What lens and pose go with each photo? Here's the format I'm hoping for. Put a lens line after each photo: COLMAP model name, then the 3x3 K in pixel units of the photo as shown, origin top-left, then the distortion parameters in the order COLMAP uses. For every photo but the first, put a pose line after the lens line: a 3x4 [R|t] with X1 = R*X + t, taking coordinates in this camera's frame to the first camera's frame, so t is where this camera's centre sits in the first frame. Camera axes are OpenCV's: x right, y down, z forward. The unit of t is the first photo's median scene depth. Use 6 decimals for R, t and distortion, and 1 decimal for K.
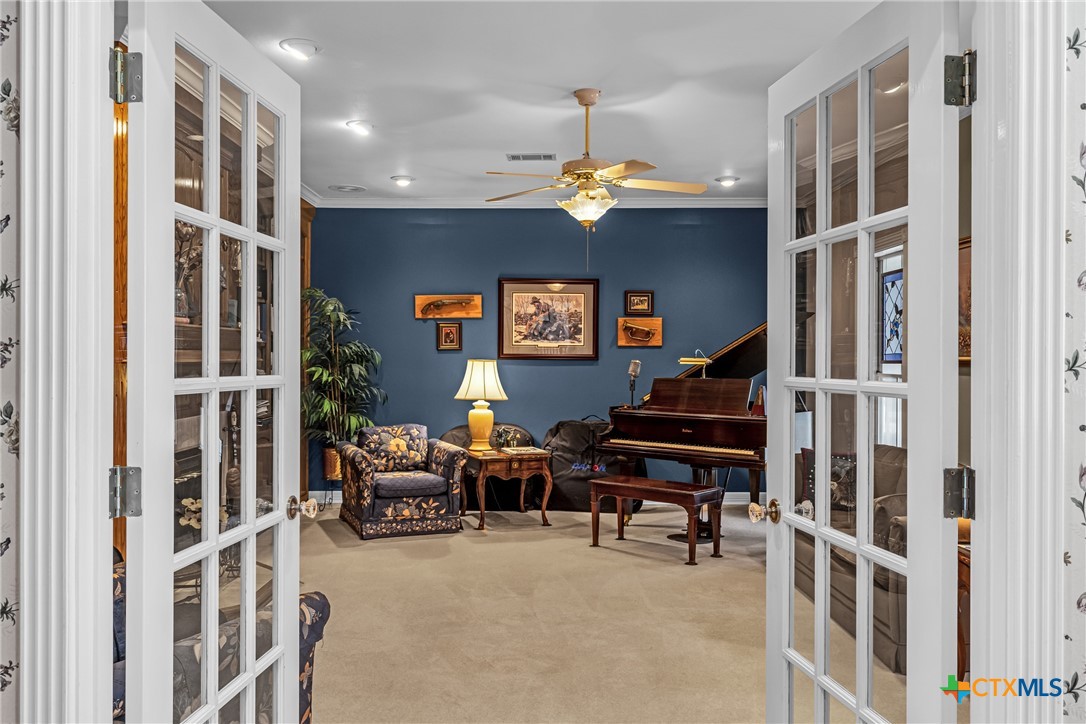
lens RADIAL K [[833.5, 0, 548.7], [0, 833.5, 371.0], [0, 0, 1]] dist [-0.000684, 0.000758]
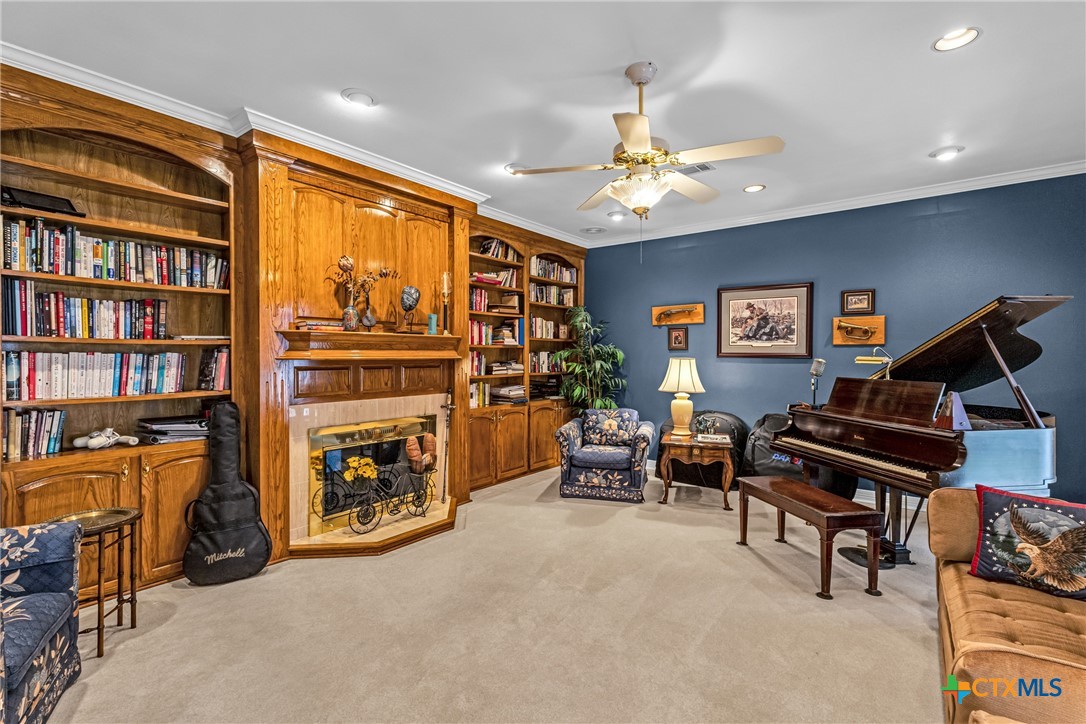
lens RADIAL K [[502.3, 0, 538.7], [0, 502.3, 364.9], [0, 0, 1]] dist [0.002009, 0.000317]
pose [[0.794859, 0.011109, -0.606693, 0.183522], [-0.009650, 0.999937, 0.005667, -0.005464], [0.606718, 0.001351, 0.794916, 0.300784]]
